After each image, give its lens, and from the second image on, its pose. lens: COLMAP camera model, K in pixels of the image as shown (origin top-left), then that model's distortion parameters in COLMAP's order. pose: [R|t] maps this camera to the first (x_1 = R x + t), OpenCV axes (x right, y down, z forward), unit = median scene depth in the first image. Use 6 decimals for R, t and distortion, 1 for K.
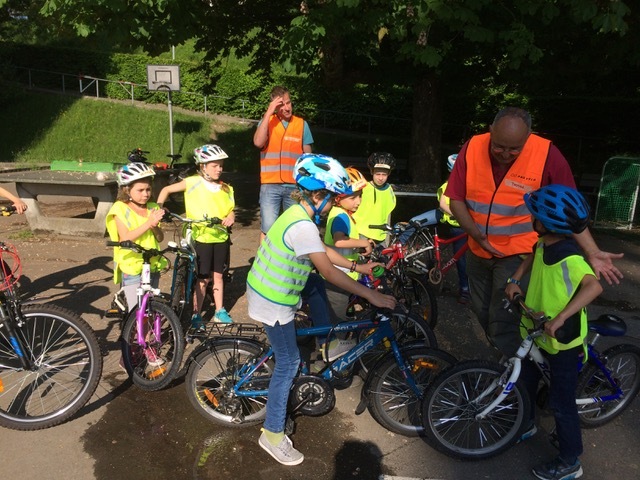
lens RADIAL K [[543.8, 0, 317.9], [0, 543.8, 237.4], [0, 0, 1]] dist [0.084459, -0.107095]
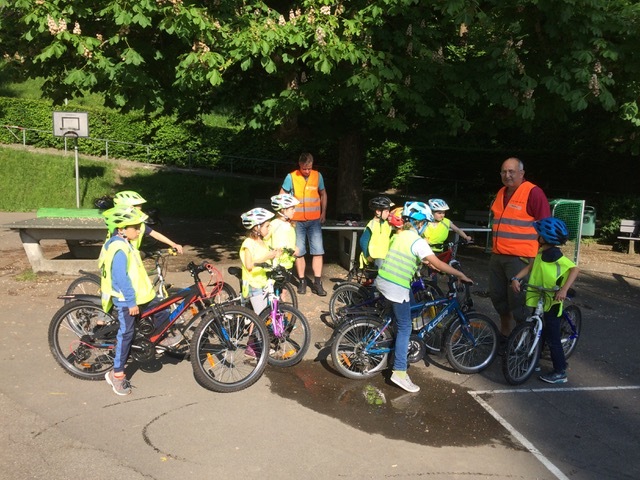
lens RADIAL K [[543.8, 0, 317.9], [0, 543.8, 237.4], [0, 0, 1]] dist [0.084459, -0.107095]
pose [[0.971041, -0.032801, 0.236651, -0.236839], [0.050219, 0.996424, -0.067952, 0.020080], [-0.233576, 0.077868, 0.969215, -0.185162]]
